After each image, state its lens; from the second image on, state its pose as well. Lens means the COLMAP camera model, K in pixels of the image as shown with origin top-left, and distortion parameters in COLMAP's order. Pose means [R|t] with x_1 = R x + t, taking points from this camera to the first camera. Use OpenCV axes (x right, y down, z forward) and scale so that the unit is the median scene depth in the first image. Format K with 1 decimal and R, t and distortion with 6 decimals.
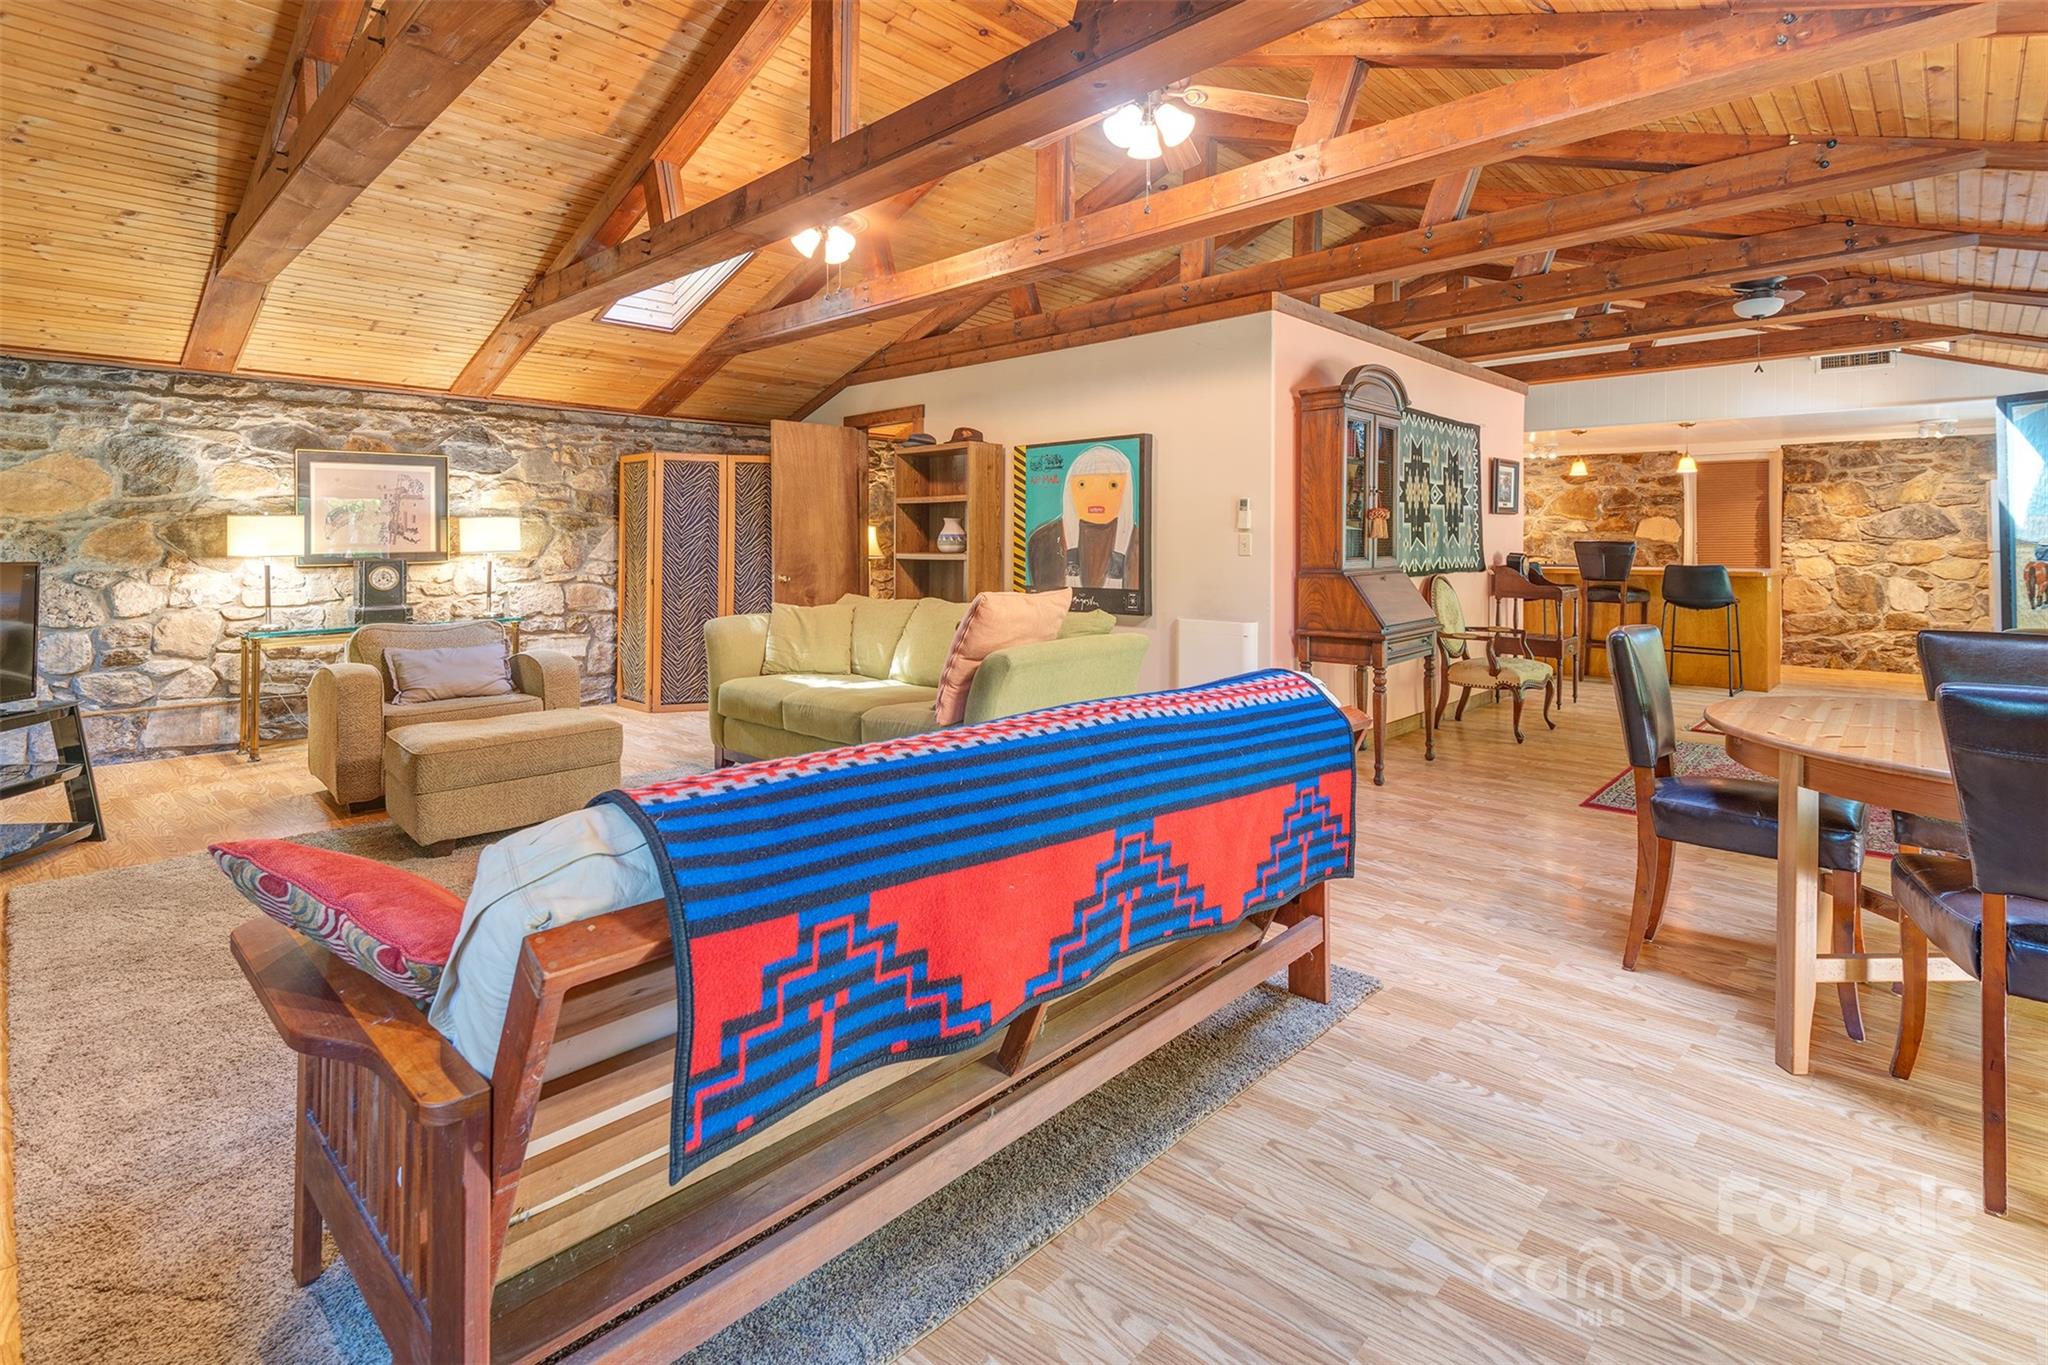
lens RADIAL K [[959.3, 0, 997.8], [0, 959.3, 526.3], [0, 0, 1]] dist [0.025289, -0.016595]
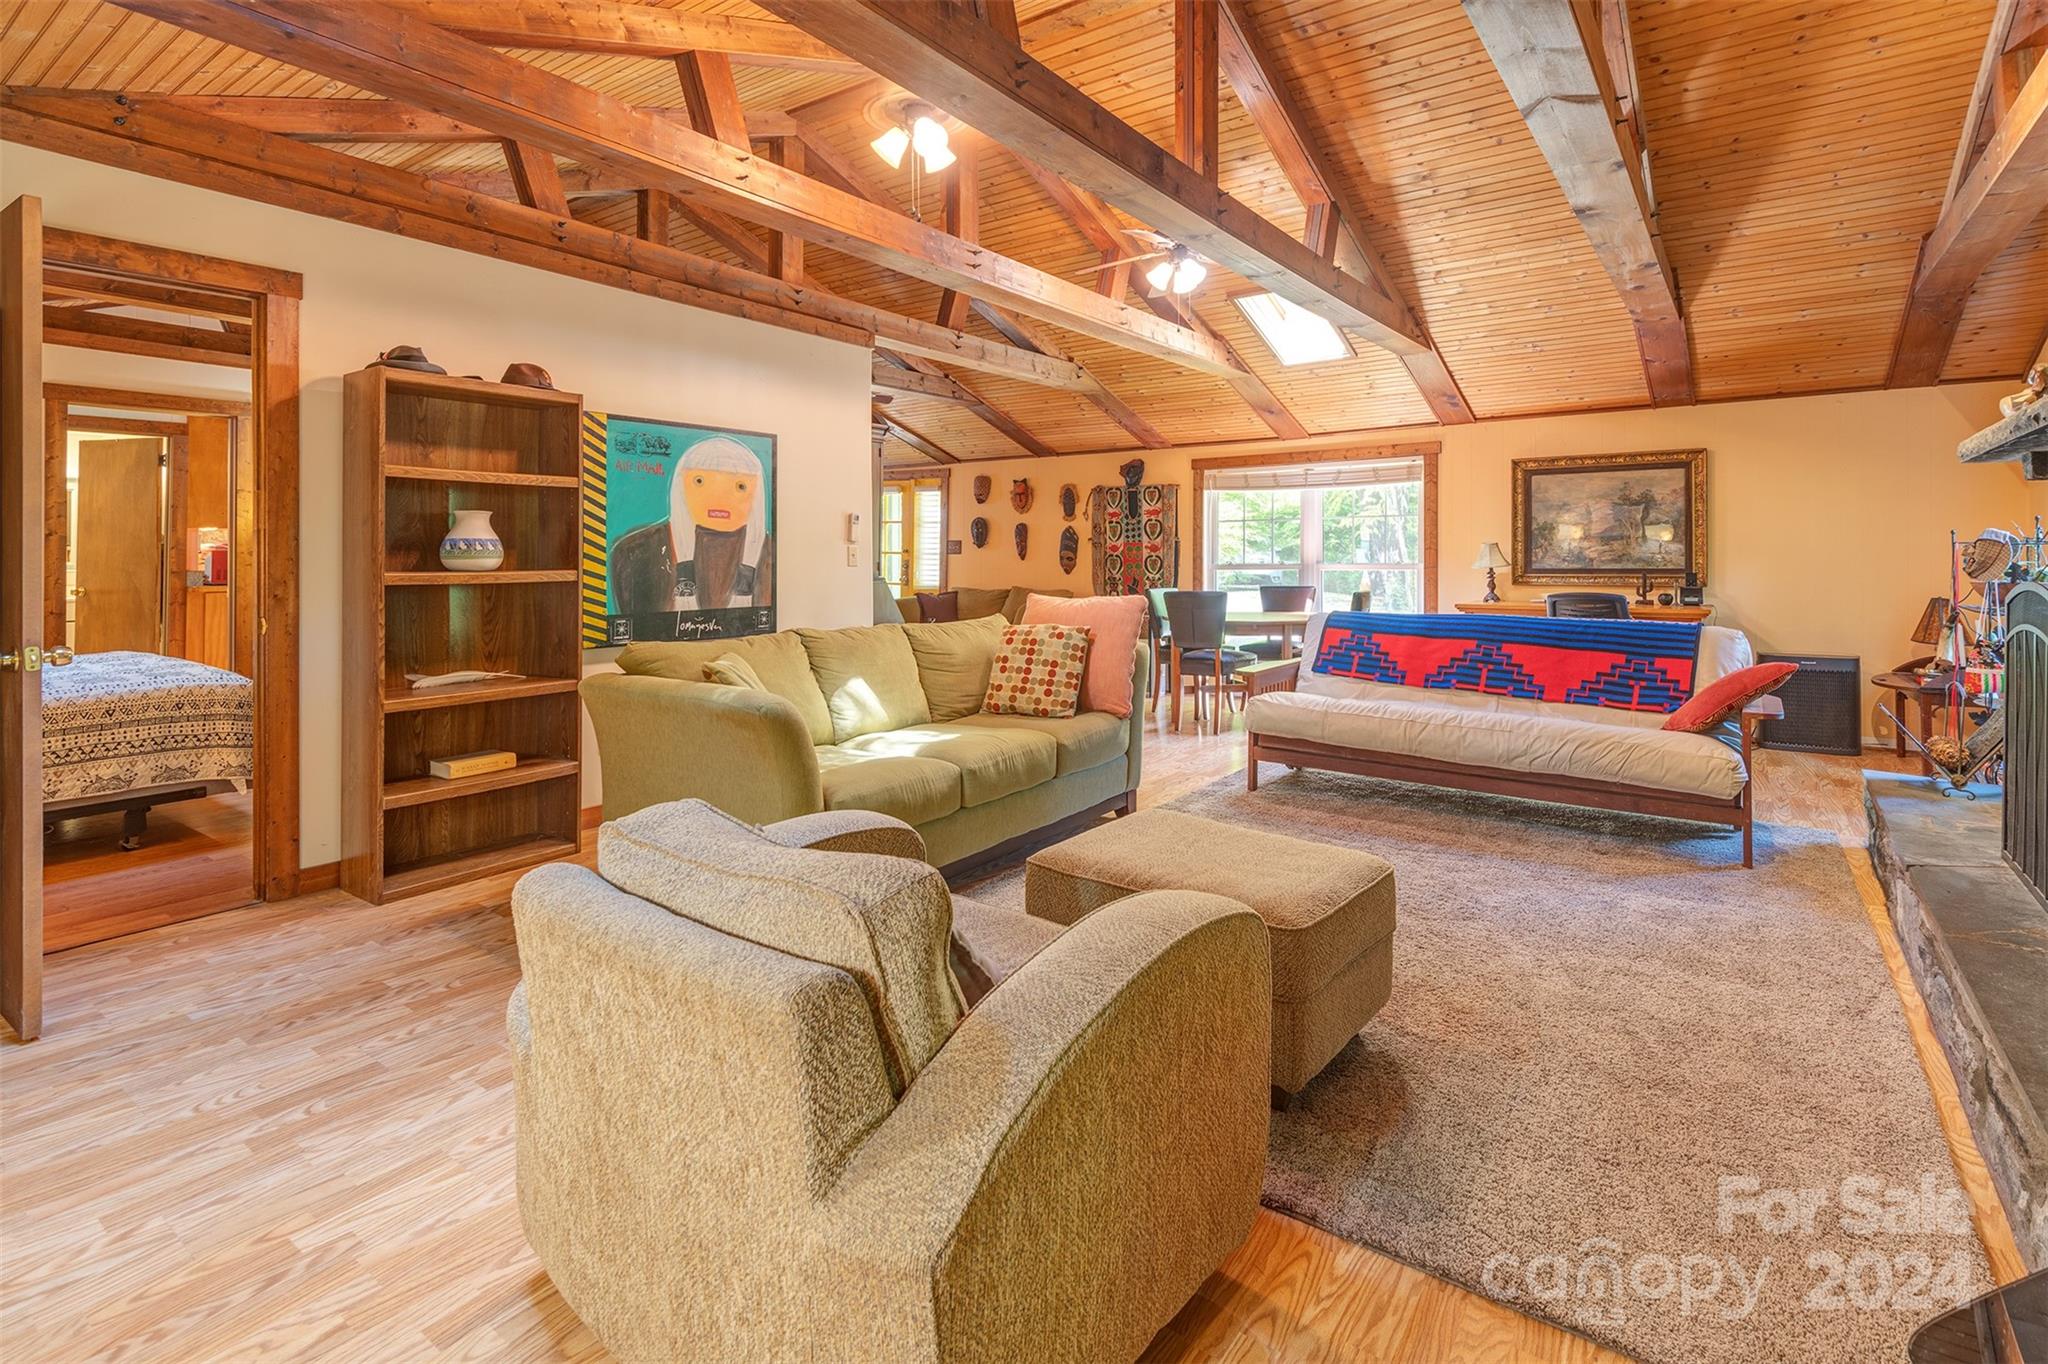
lens RADIAL K [[959.3, 0, 1022.4], [0, 959.3, 580.2], [0, 0, 1]] dist [0.025289, -0.016595]
pose [[-0.159735, -0.026811, 0.986796, -0.626213], [-0.011762, 0.999612, 0.025256, 0.012959], [-0.987090, -0.007572, -0.159988, 0.717608]]
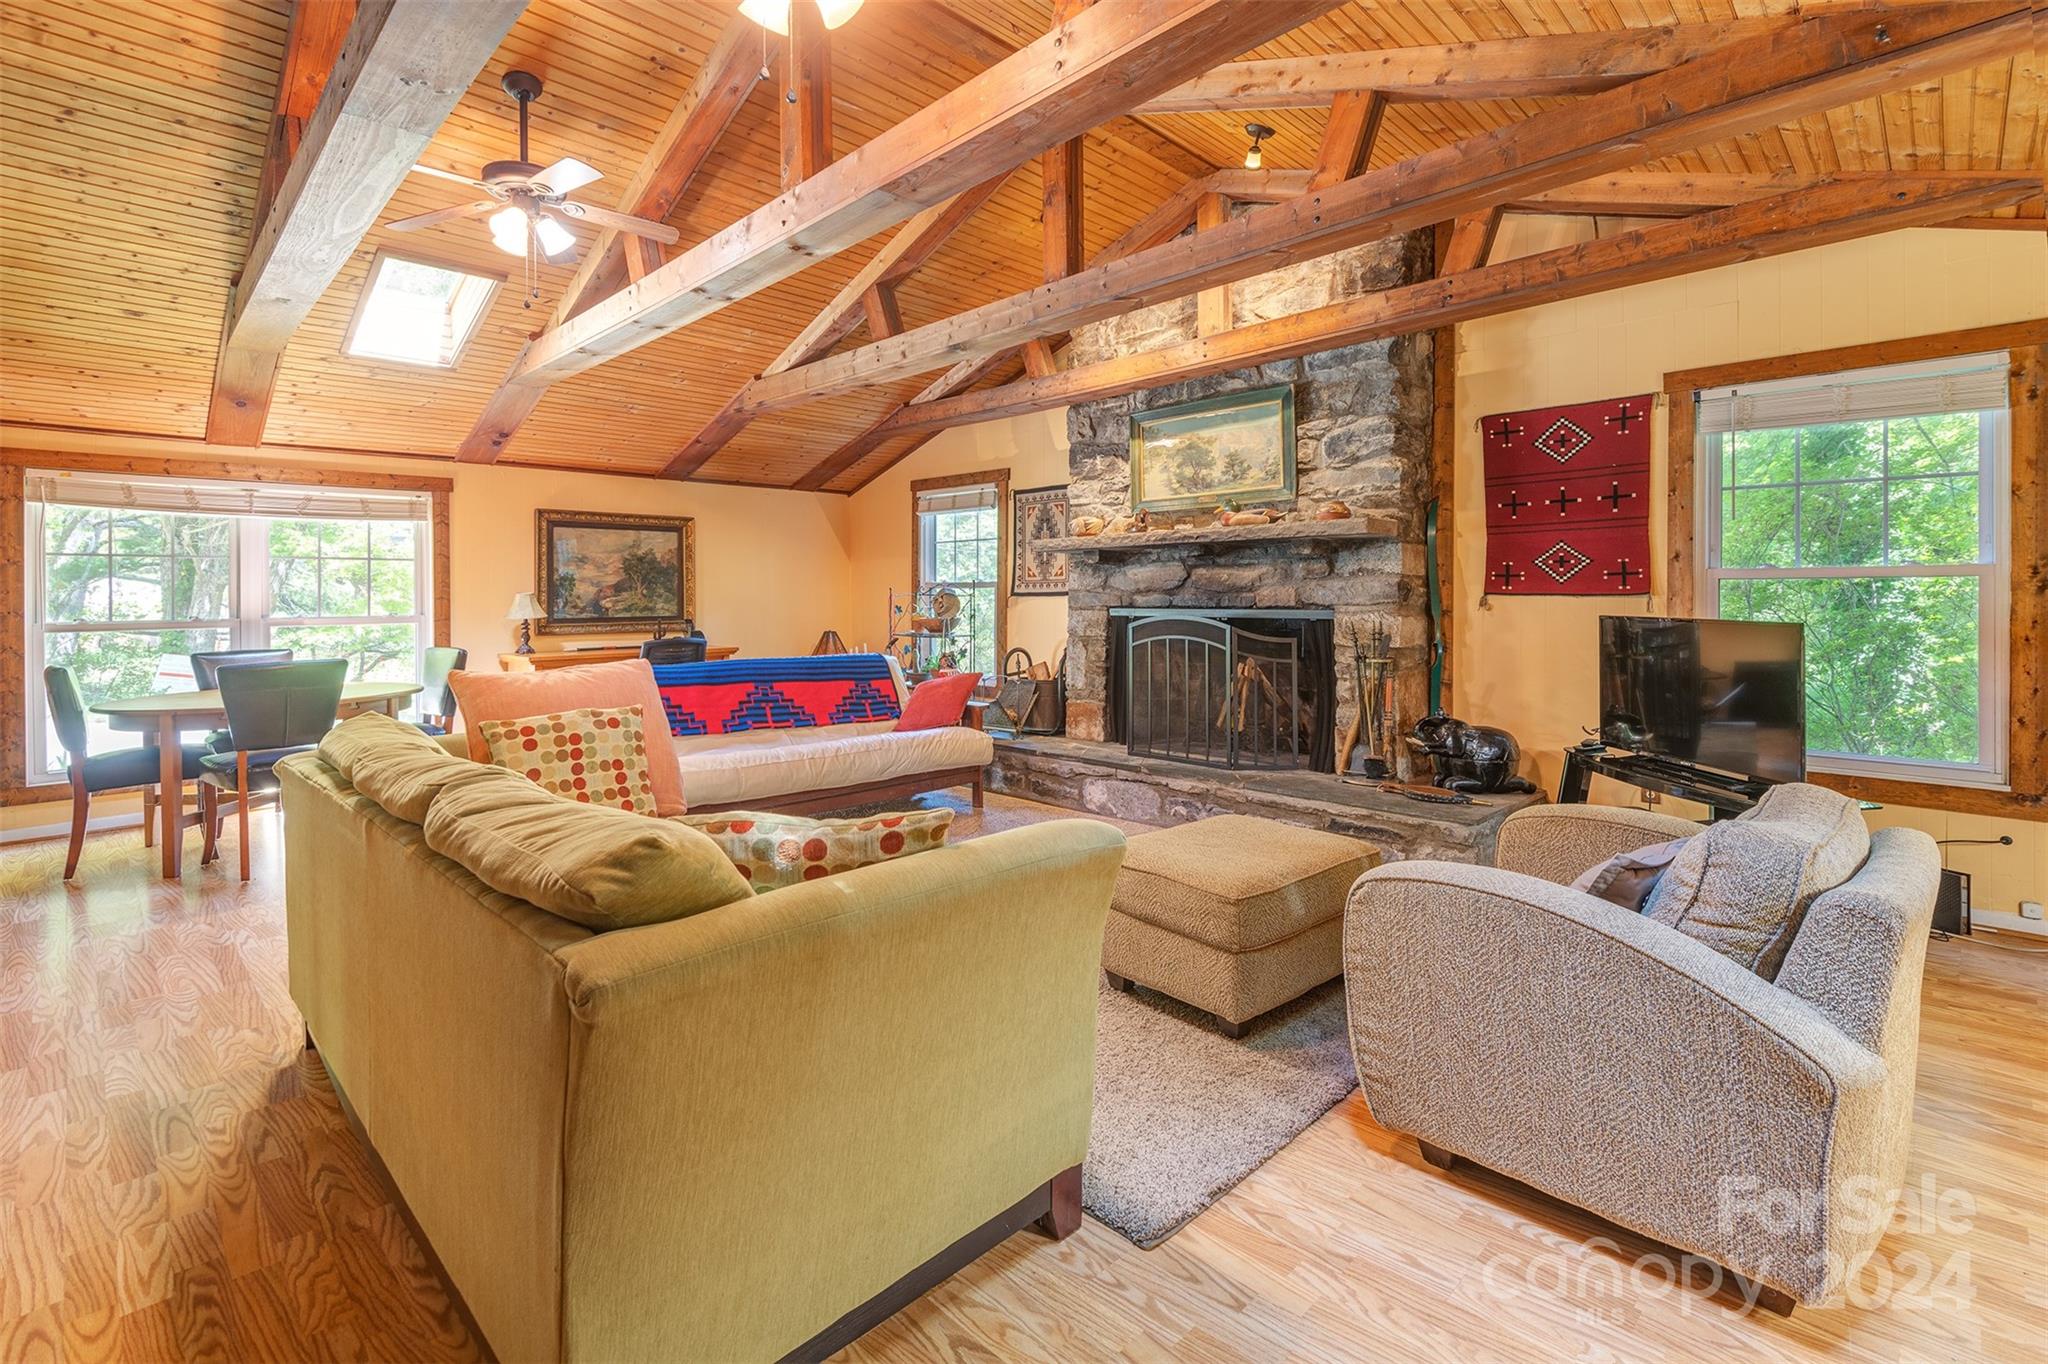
lens RADIAL K [[915.0, 0, 1027.4], [0, 915.0, 599.7], [0, 0, 1]] dist [0.002456, -0.003304]
pose [[-0.999952, 0.003073, -0.009320, -0.209913], [0.003205, 0.999895, -0.014147, 0.015569], [0.009276, -0.014176, -0.999856, 0.998613]]
